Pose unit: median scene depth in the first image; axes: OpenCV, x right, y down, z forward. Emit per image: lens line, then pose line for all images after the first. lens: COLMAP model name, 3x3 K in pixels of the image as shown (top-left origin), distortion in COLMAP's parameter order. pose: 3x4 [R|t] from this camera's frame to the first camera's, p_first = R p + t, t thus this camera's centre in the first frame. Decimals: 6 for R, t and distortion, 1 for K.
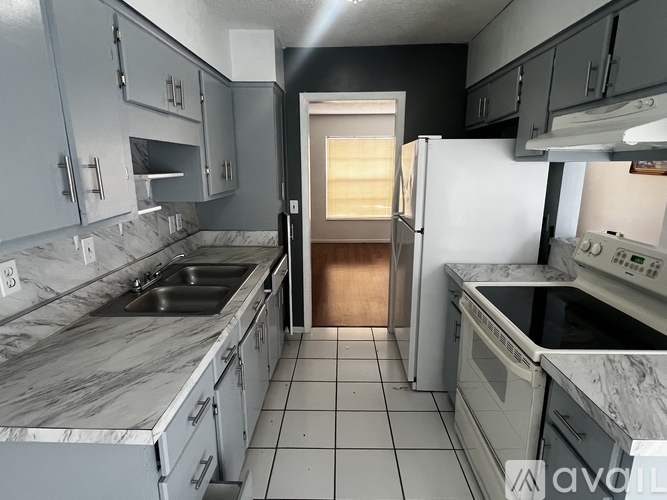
lens RADIAL K [[376.6, 0, 333.4], [0, 376.6, 248.1], [0, 0, 1]] dist [0.005483, -0.001797]
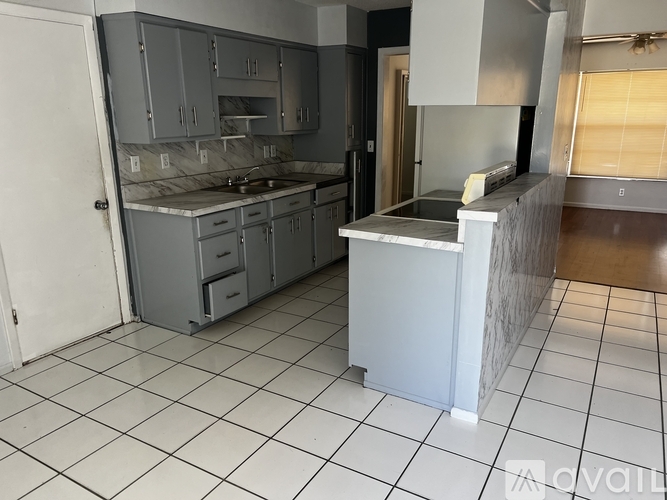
lens RADIAL K [[503.1, 0, 332.8], [0, 503.1, 252.1], [0, 0, 1]] dist [0.040069, -0.002049]
pose [[0.873656, 0.130078, -0.468834, 0.851426], [-0.104192, 0.991264, 0.080868, 0.153646], [0.475258, -0.021802, 0.879576, -0.676137]]
